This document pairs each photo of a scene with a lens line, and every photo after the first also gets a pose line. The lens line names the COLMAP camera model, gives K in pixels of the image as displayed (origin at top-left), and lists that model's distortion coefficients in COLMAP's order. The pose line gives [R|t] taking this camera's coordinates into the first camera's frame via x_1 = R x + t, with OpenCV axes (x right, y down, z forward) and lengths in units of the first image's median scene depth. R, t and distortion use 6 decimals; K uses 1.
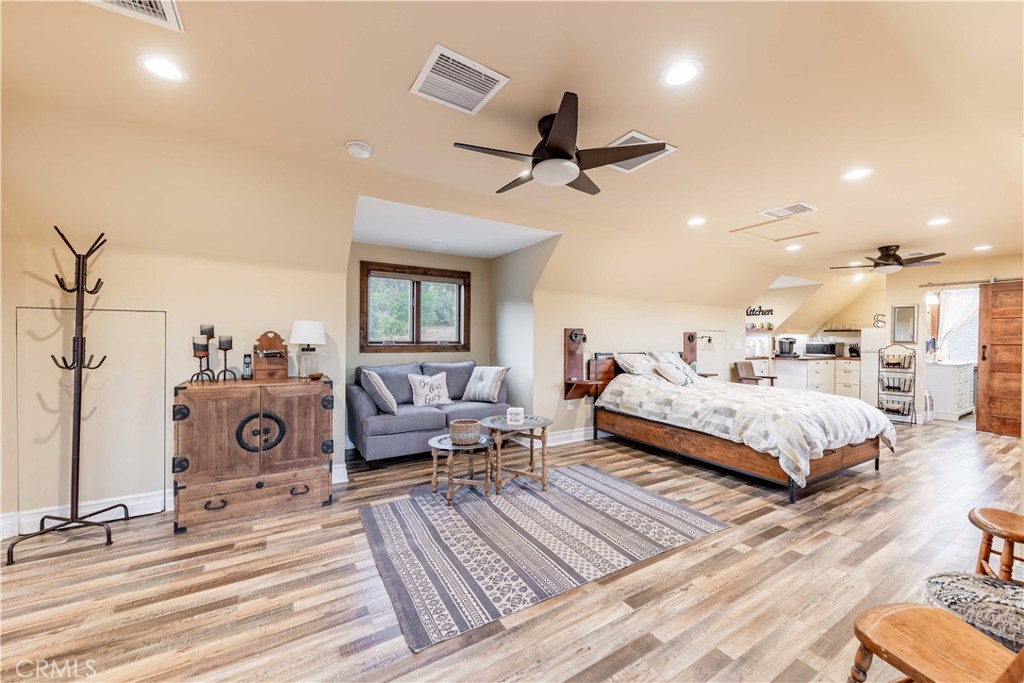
lens RADIAL K [[394.8, 0, 512.3], [0, 394.8, 338.3], [0, 0, 1]] dist [0.007012, -0.000048]
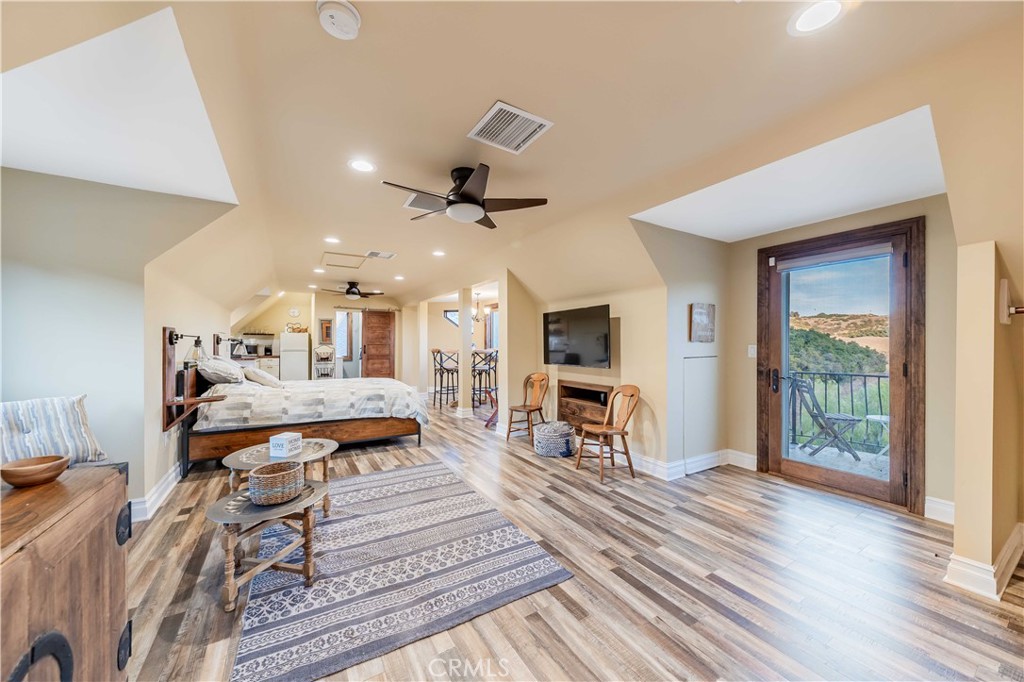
lens RADIAL K [[363.4, 0, 510.5], [0, 363.4, 344.8], [0, 0, 1]] dist [-0.000919, -0.000147]
pose [[-0.009210, -0.009212, 0.999915, -0.659122], [-0.006253, 0.999939, 0.009155, -0.004734], [-0.999938, -0.006168, -0.009267, 0.546965]]
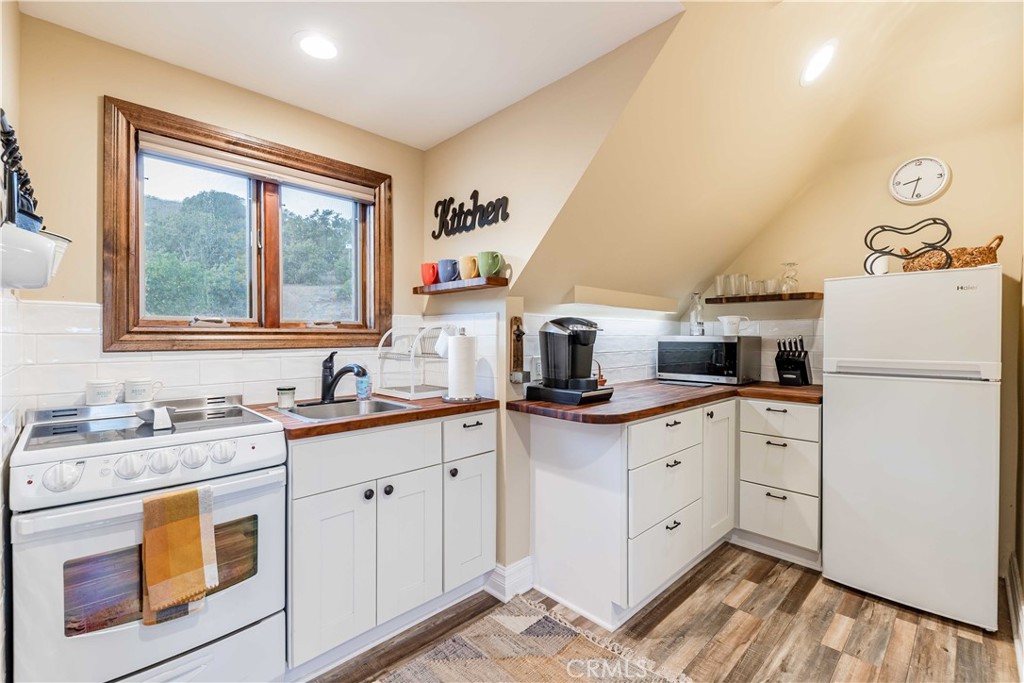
lens RADIAL K [[458.7, 0, 512.9], [0, 458.7, 339.7], [0, 0, 1]] dist [-0.000547, -0.000068]
pose [[0.972228, -0.010378, 0.233804, 1.288829], [0.007745, 0.999896, 0.012177, 0.016491], [-0.233906, -0.010028, 0.972208, 1.593321]]
